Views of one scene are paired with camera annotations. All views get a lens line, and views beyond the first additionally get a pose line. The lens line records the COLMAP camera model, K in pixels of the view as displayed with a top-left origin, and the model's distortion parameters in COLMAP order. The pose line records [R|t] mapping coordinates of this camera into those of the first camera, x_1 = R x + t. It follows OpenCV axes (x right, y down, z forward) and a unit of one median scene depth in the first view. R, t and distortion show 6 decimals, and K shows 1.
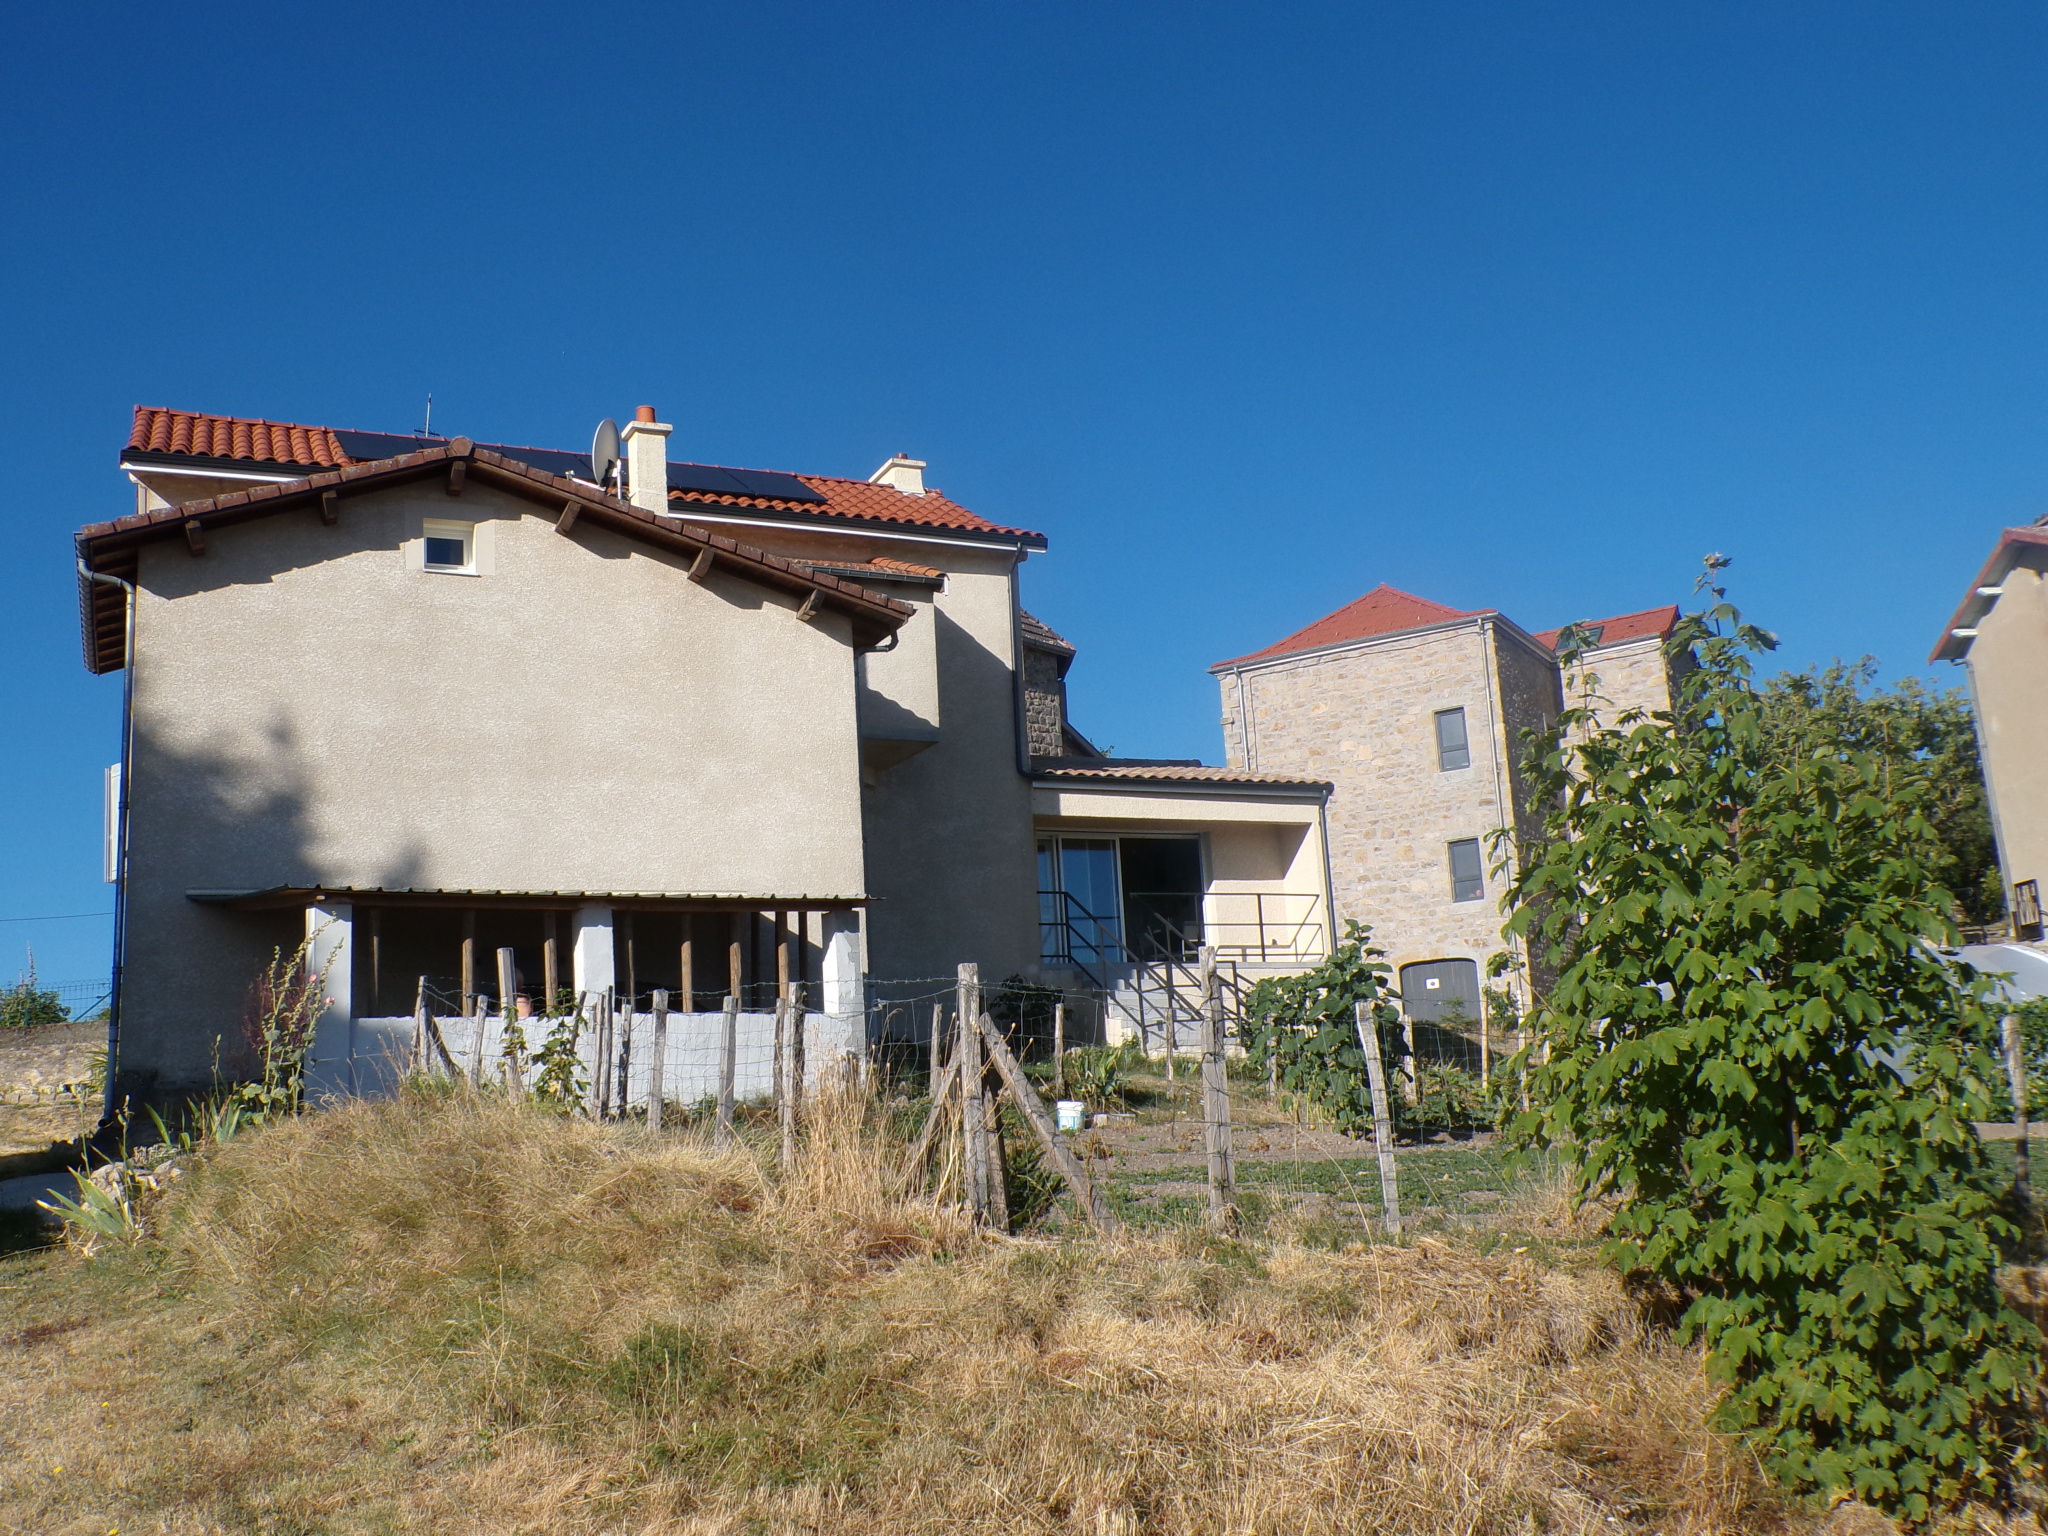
lens RADIAL K [[1991.2, 0, 1022.2], [0, 1991.2, 809.6], [0, 0, 1]] dist [0.013345, 0.000000]
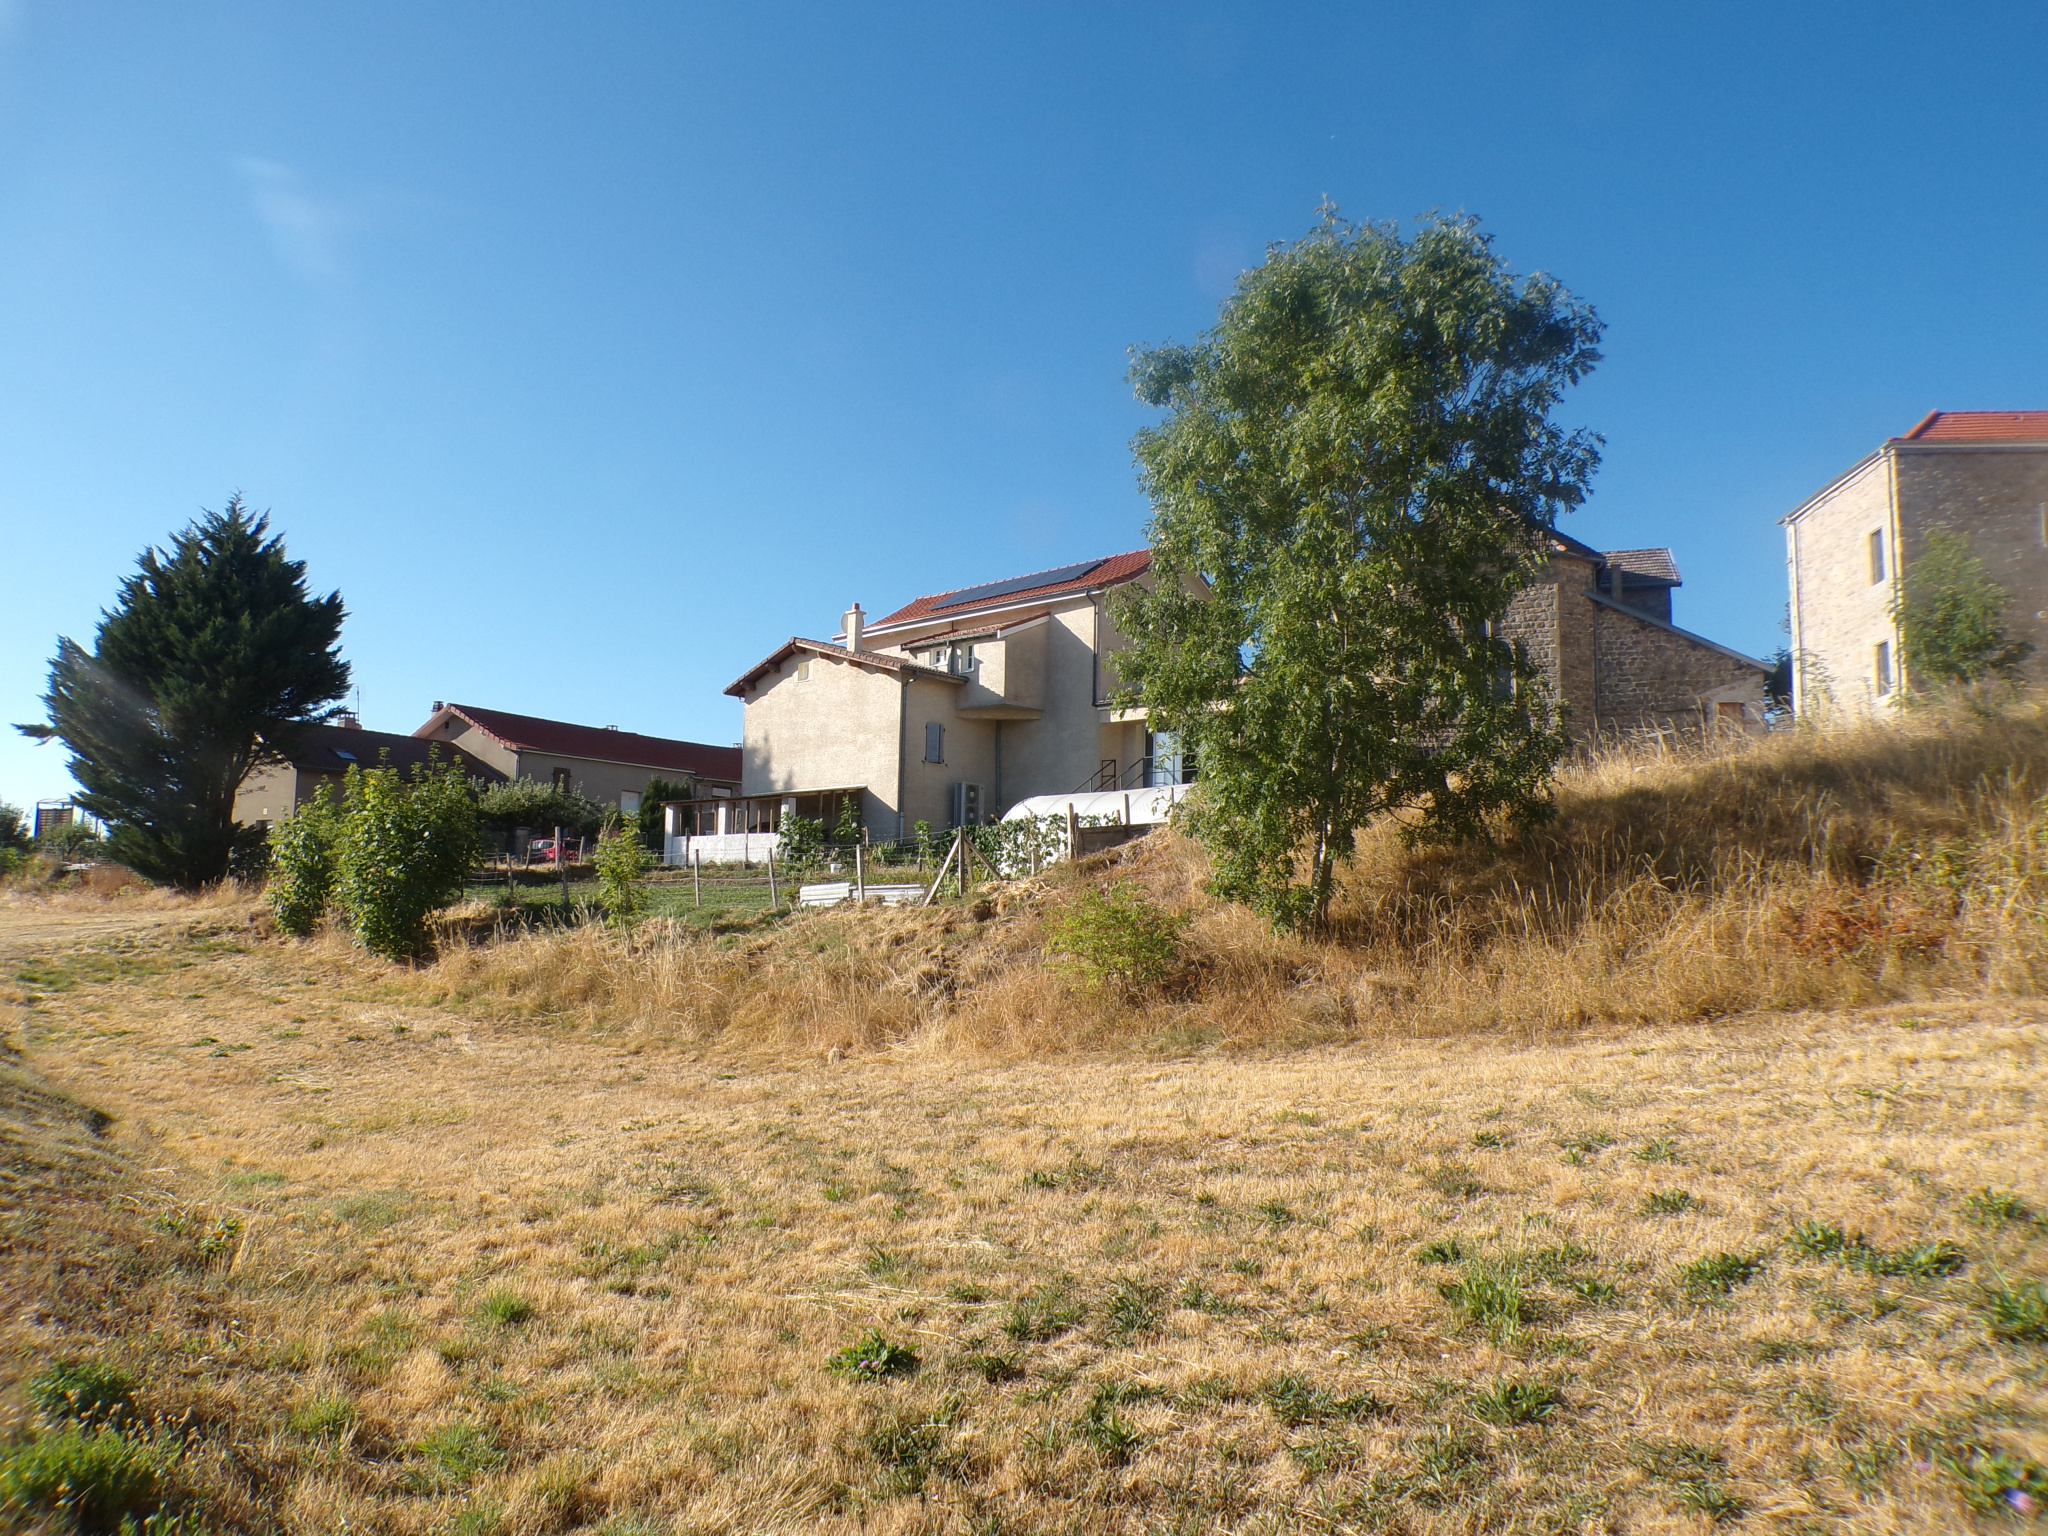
lens RADIAL K [[1382.0, 0, 1025.4], [0, 1382.0, 773.2], [0, 0, 1]] dist [-0.042725, 0.023161]
pose [[0.398768, -0.045702, -0.915912, 1.812154], [0.131606, 0.991271, 0.007836, 0.044746], [0.907559, -0.123664, 0.401302, 0.513079]]
